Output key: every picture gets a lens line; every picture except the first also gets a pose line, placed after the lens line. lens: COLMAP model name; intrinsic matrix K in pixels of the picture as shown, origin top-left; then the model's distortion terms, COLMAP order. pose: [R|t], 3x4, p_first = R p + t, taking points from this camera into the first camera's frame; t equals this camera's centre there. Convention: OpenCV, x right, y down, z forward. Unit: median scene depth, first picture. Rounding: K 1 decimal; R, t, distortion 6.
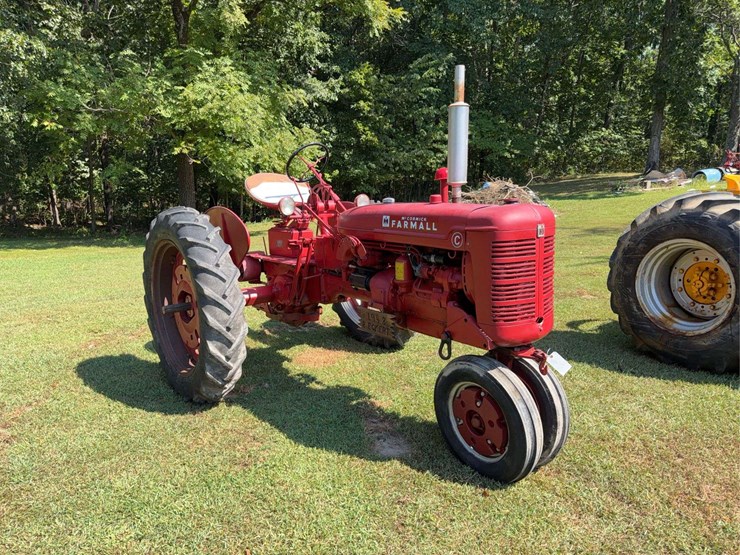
lens RADIAL K [[528.7, 0, 370.0], [0, 528.7, 277.5], [0, 0, 1]] dist [0.033054, -0.062345]
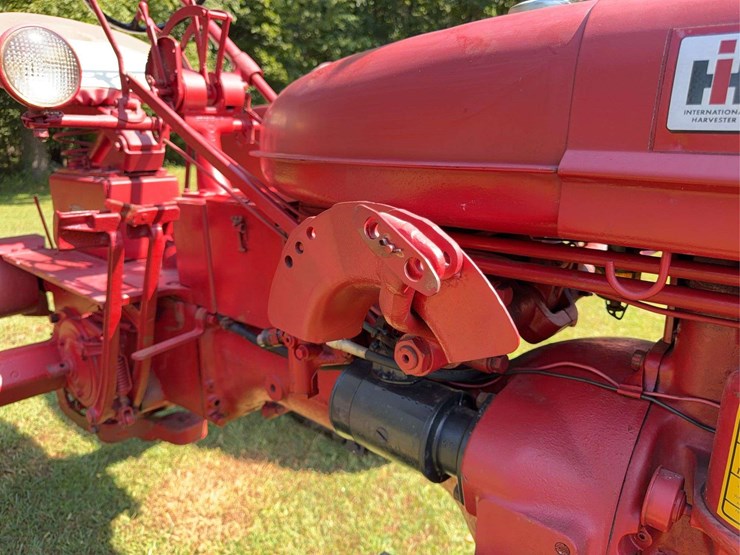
lens RADIAL K [[592.0, 0, 368.5], [0, 592.0, 288.9], [0, 0, 1]] dist [-0.078183, 0.073244]
pose [[0.987646, -0.014594, 0.156021, -0.047440], [0.001828, 0.996659, 0.081651, -0.049884], [-0.156691, -0.080357, 0.984373, 0.617831]]
